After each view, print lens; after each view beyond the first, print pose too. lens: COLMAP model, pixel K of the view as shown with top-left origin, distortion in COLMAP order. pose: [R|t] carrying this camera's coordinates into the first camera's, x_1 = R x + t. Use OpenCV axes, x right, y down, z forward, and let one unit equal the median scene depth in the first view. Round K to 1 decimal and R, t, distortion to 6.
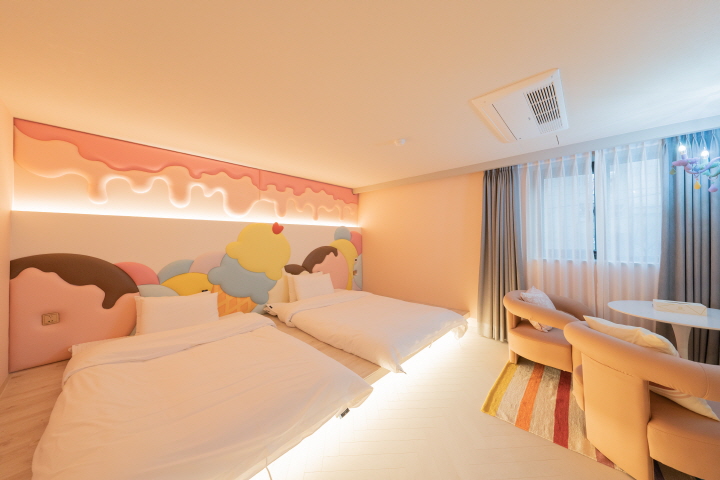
lens RADIAL K [[251.8, 0, 360.0], [0, 251.8, 240.0], [0, 0, 1]] dist [-0.000338, -0.000017]
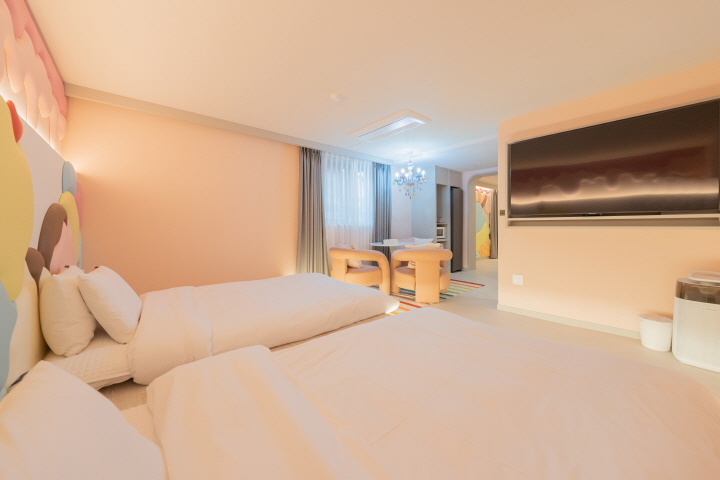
lens RADIAL K [[251.2, 0, 360.8], [0, 251.2, 226.0], [0, 0, 1]] dist [-0.000196, -0.000020]
pose [[0.142488, -0.000748, 0.989796, -0.629436], [-0.007724, 0.999968, 0.001867, 0.081138], [-0.989766, -0.007911, 0.142478, 0.646646]]
